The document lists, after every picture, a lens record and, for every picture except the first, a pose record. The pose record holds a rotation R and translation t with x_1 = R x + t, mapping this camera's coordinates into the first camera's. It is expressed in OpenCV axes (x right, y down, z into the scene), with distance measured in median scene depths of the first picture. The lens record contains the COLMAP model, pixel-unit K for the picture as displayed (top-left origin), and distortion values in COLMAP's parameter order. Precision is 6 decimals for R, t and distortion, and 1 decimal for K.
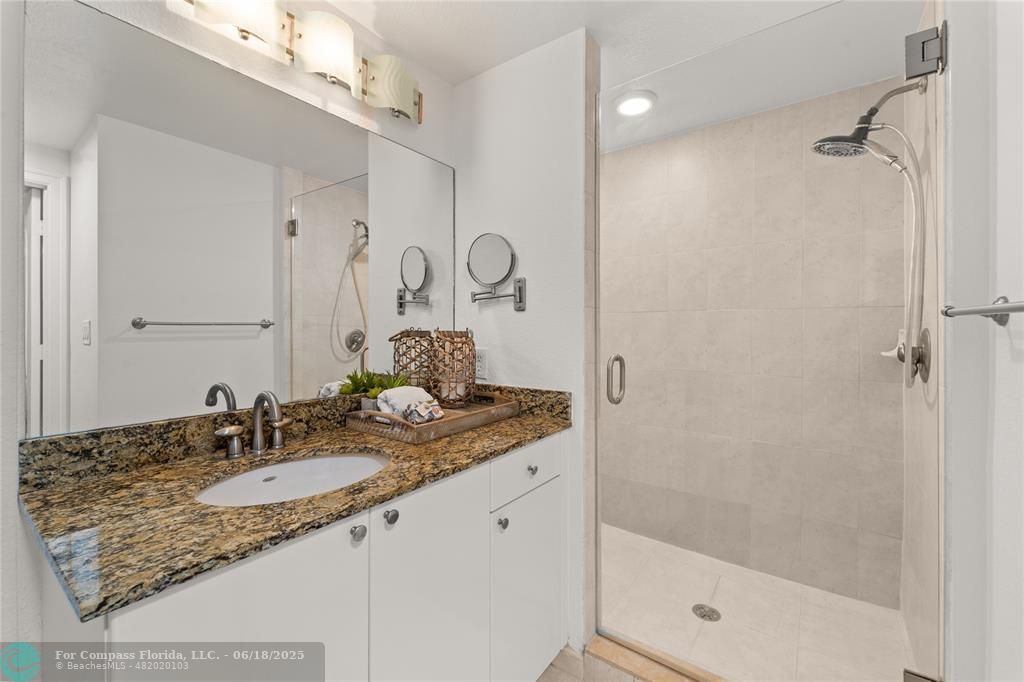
lens RADIAL K [[417.8, 0, 509.7], [0, 417.8, 332.2], [0, 0, 1]] dist [0.001860, -0.000075]
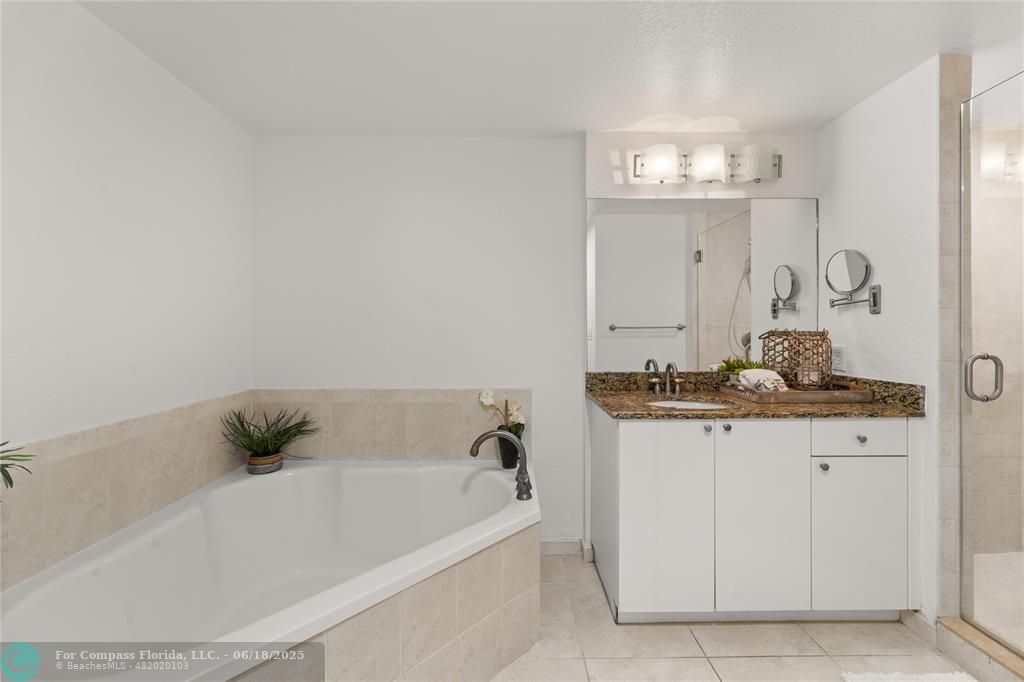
lens RADIAL K [[417.8, 0, 509.7], [0, 417.8, 332.2], [0, 0, 1]] dist [0.001860, -0.000075]
pose [[0.589774, -0.001262, -0.807567, 0.385928], [-0.002445, 0.999991, -0.003348, 0.007313], [0.807564, 0.003950, 0.589766, -0.534618]]
